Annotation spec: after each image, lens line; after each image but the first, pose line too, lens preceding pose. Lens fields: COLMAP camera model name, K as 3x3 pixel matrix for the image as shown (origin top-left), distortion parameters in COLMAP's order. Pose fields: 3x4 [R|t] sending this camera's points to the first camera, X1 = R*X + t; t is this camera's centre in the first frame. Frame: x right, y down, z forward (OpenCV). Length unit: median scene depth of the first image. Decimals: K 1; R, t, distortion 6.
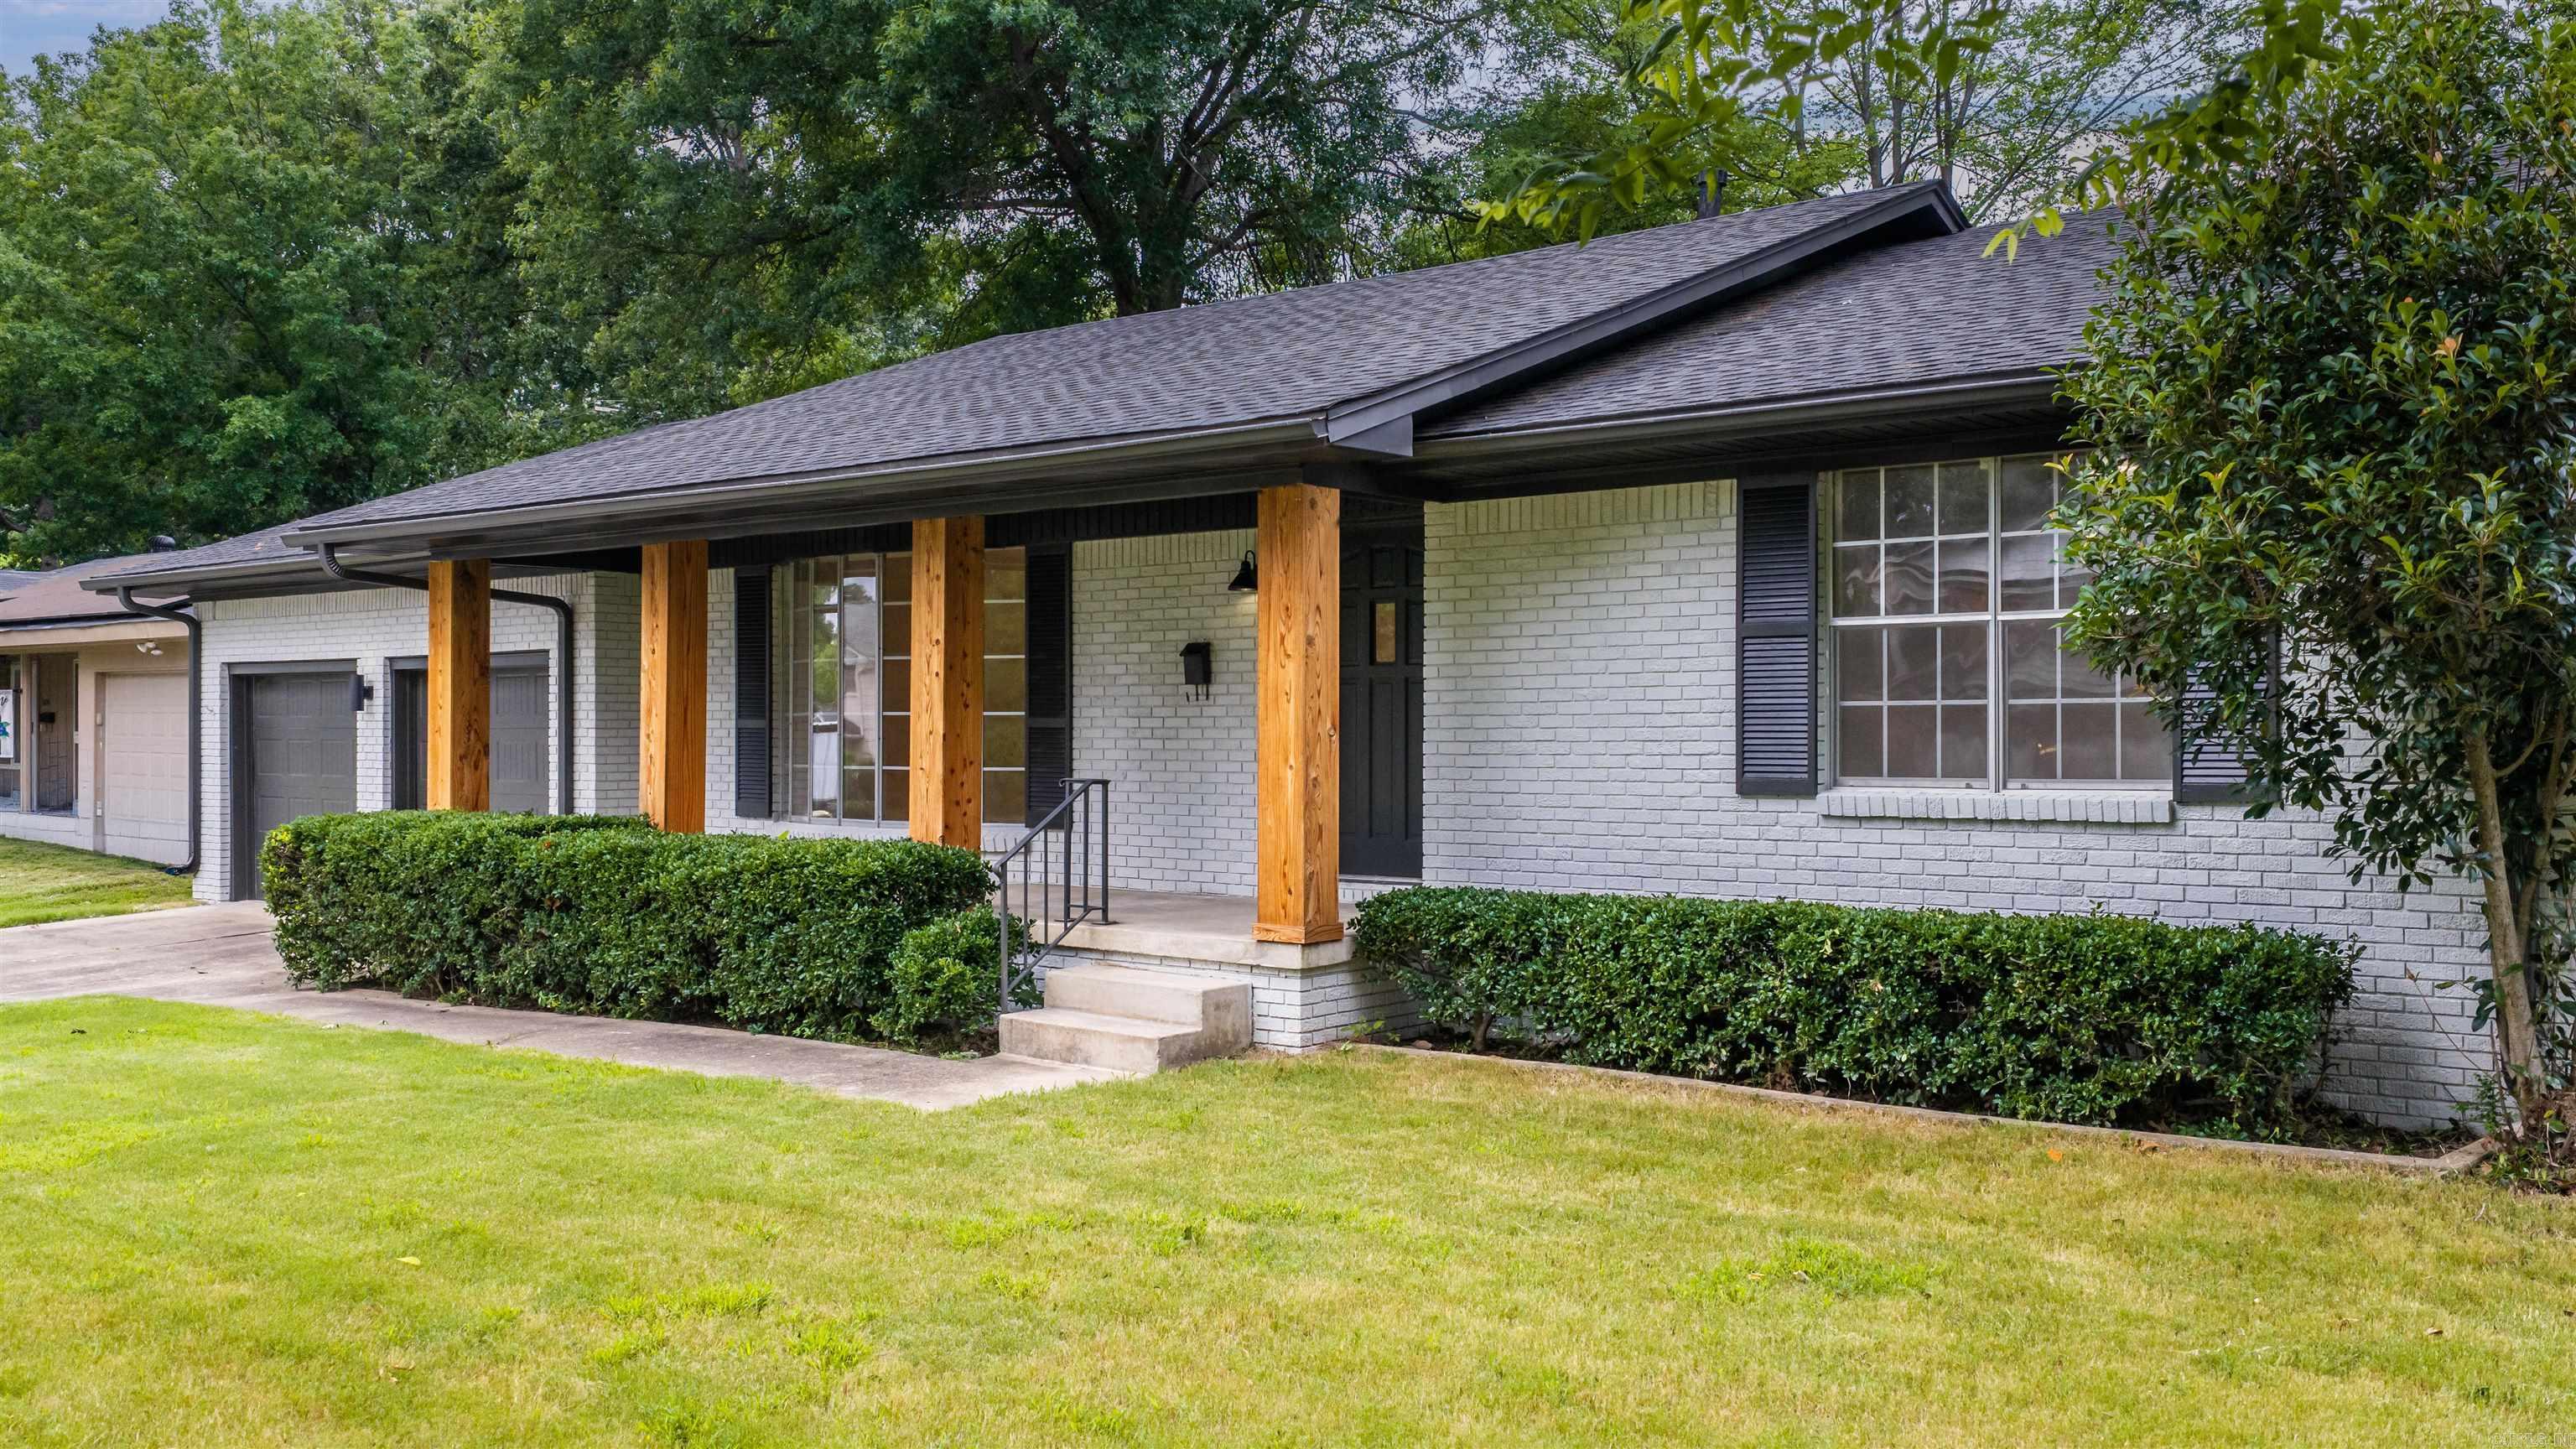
lens RADIAL K [[2166.7, 0, 1288.0], [0, 2166.7, 724.5], [0, 0, 1]] dist [0.028945, -0.000337]
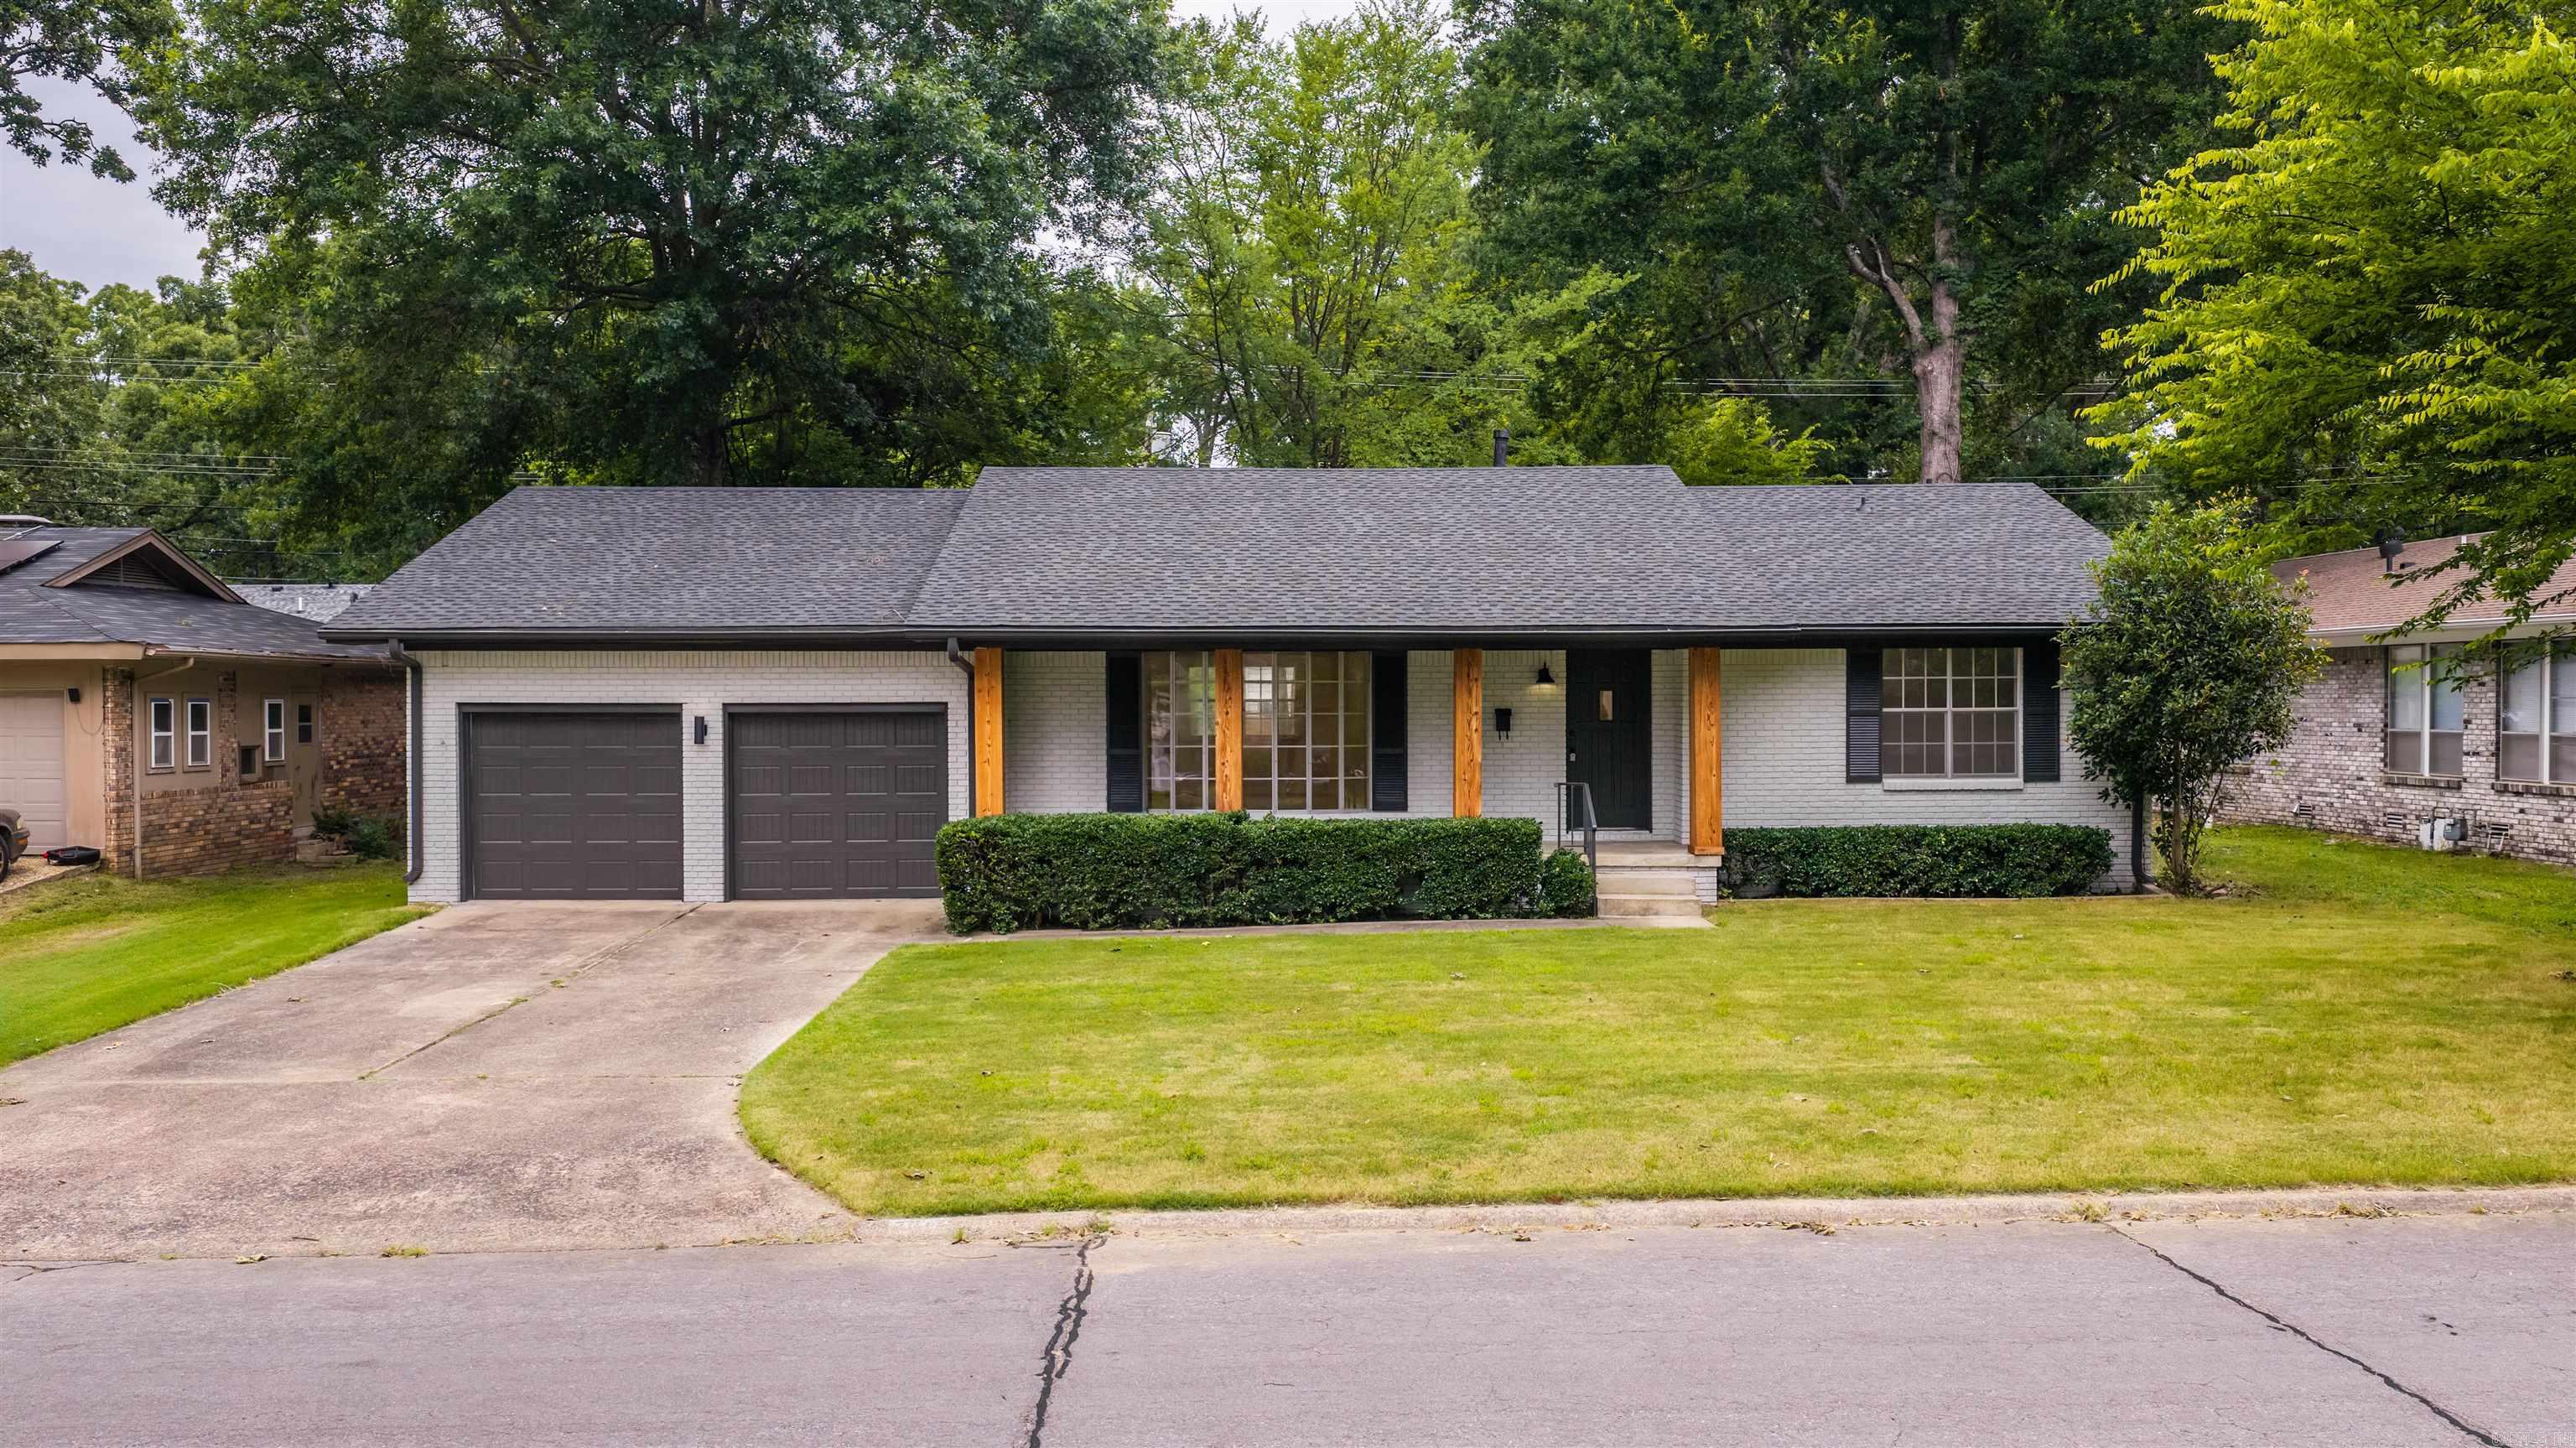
lens RADIAL K [[2166.6, 0, 1288.0], [0, 2166.6, 724.0], [0, 0, 1]] dist [0.028945, -0.000337]
pose [[0.770830, -0.012620, 0.636916, -1.569885], [0.000532, 0.999816, 0.019167, -0.067887], [-0.637041, -0.014436, 0.770695, -0.387788]]
